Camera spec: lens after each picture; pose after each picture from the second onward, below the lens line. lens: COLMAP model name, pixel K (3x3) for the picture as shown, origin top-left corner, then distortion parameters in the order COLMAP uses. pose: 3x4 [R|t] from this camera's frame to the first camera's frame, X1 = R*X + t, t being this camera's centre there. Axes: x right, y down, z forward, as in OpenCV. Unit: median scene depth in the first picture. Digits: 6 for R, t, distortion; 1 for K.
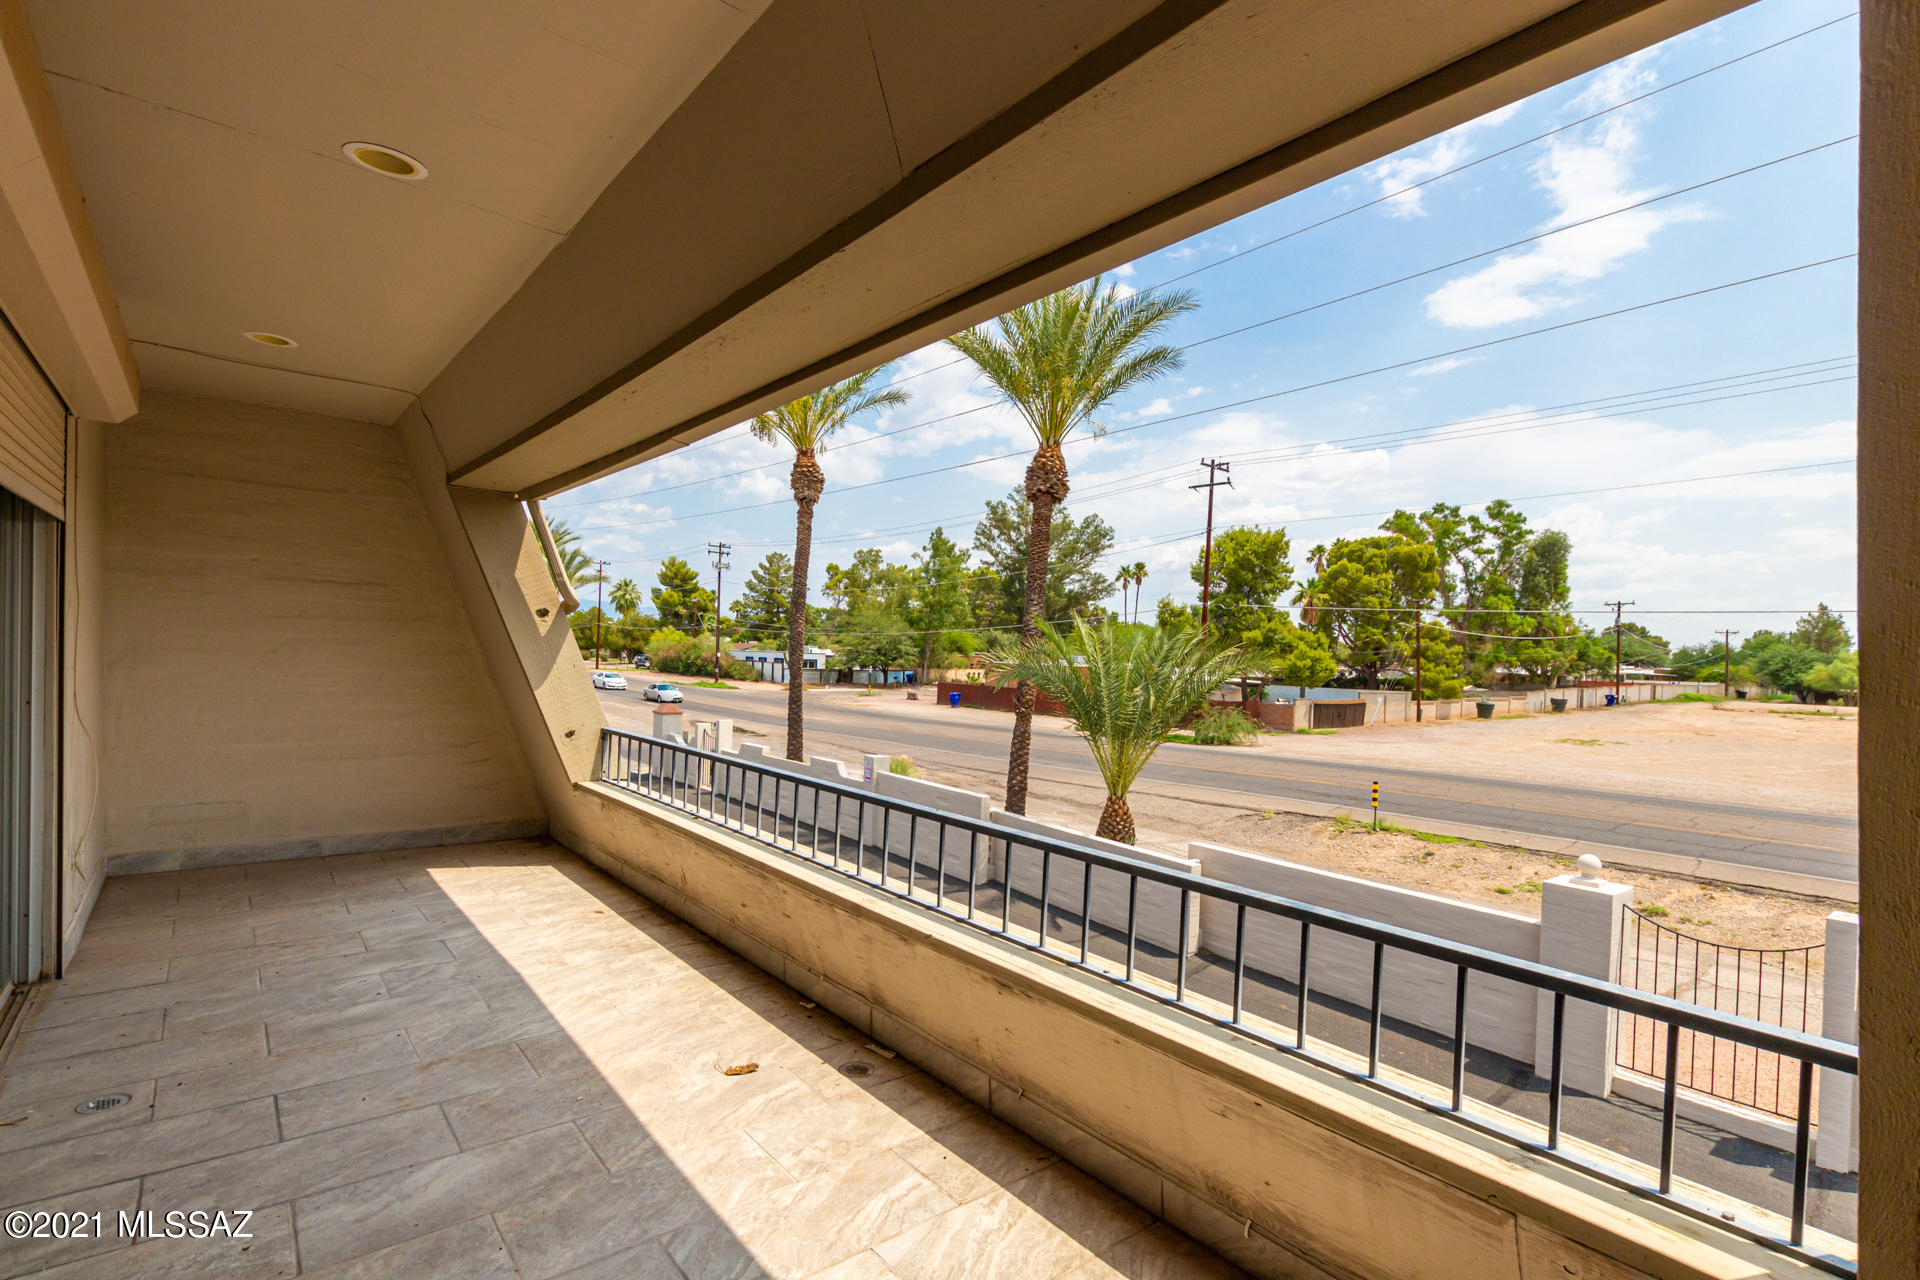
lens RADIAL K [[896.3, 0, 961.9], [0, 896.3, 668.8], [0, 0, 1]] dist [0.010094, -0.000113]
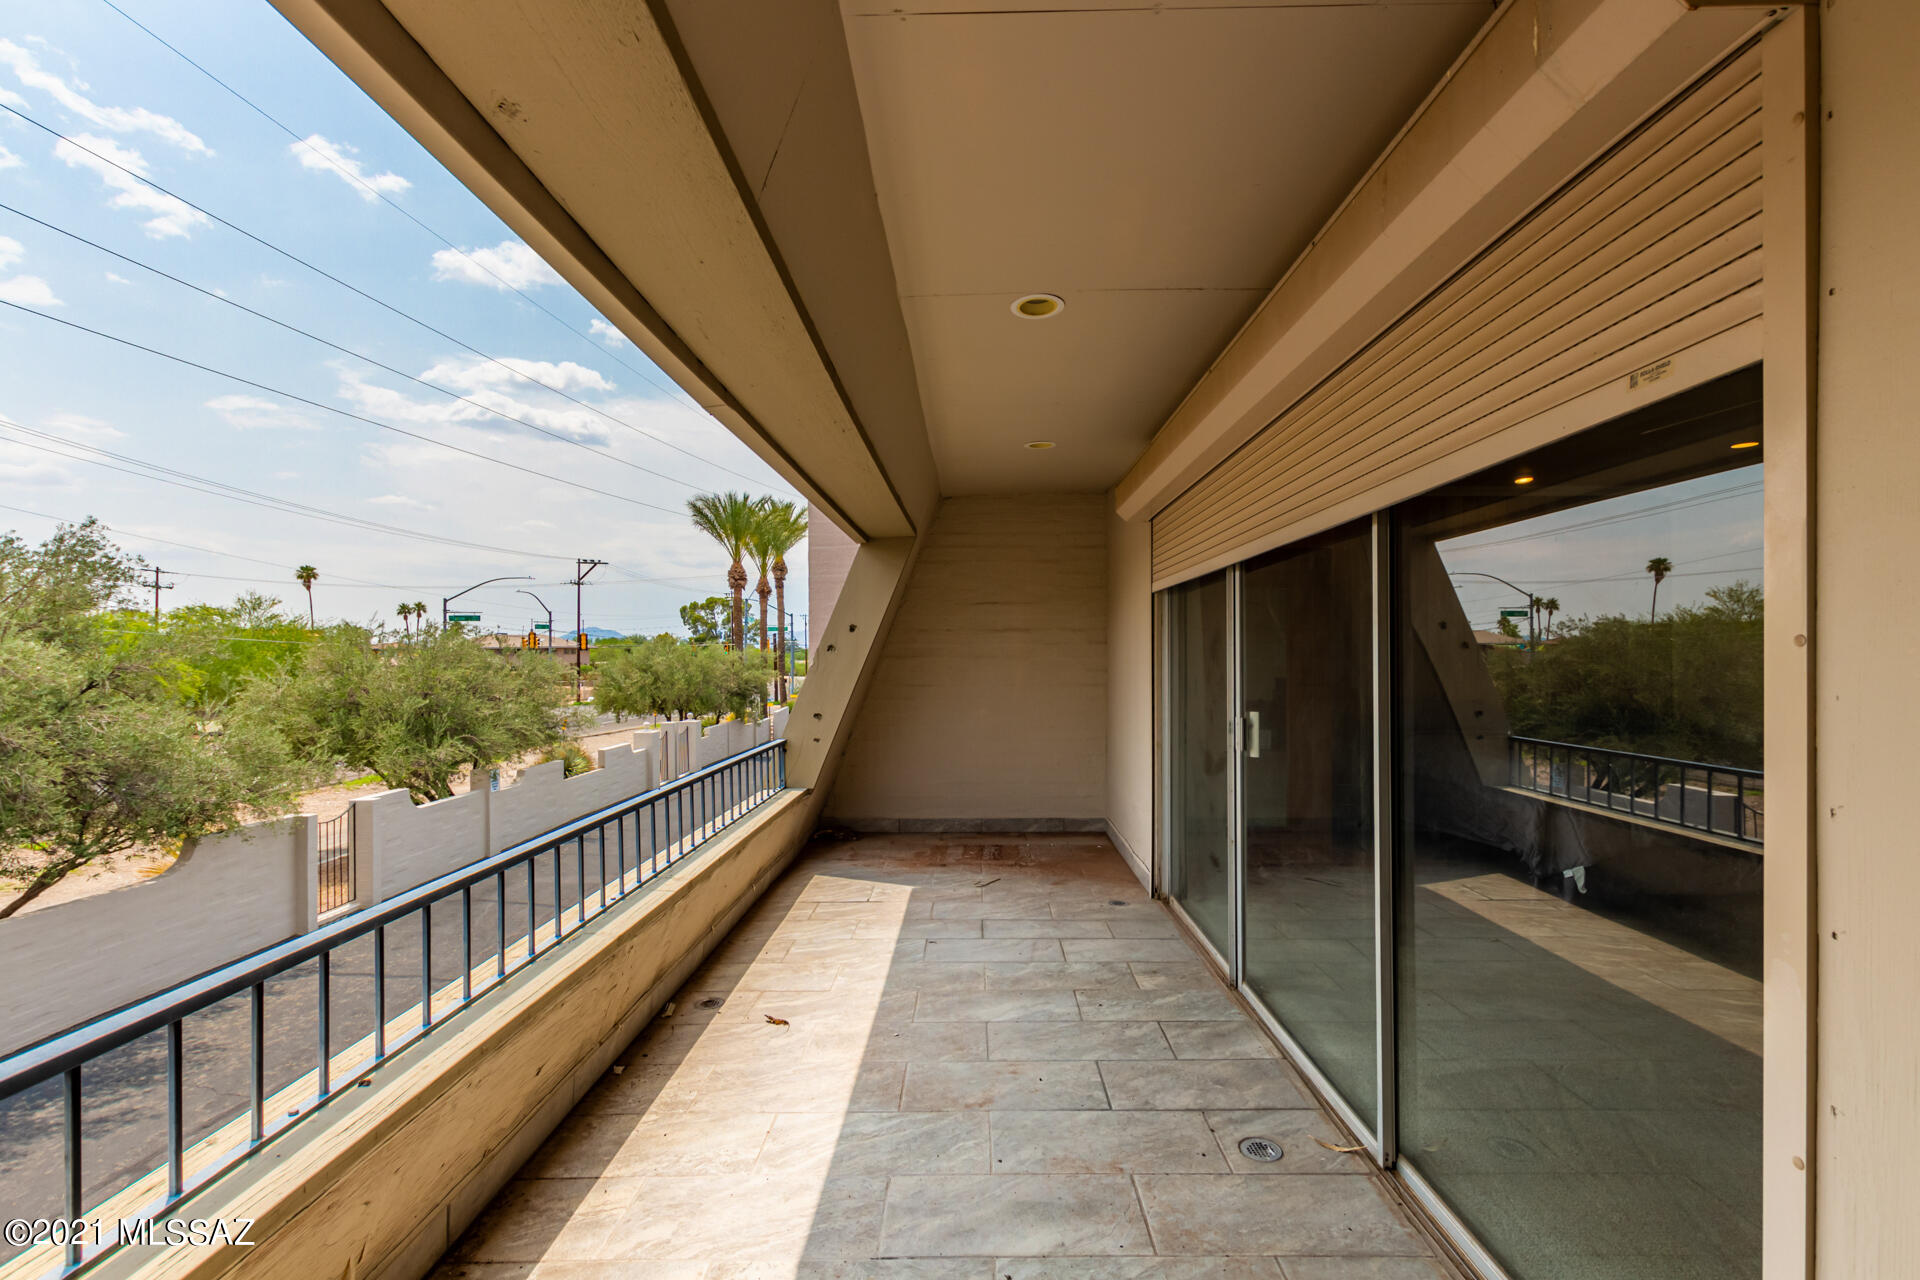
lens RADIAL K [[896.3, 0, 961.9], [0, 896.3, 668.8], [0, 0, 1]] dist [0.010094, -0.000113]
pose [[-0.764322, -0.036359, 0.643809, -1.153562], [-0.006540, 0.998795, 0.048642, -0.070559], [-0.644801, 0.032968, -0.763639, 1.702105]]
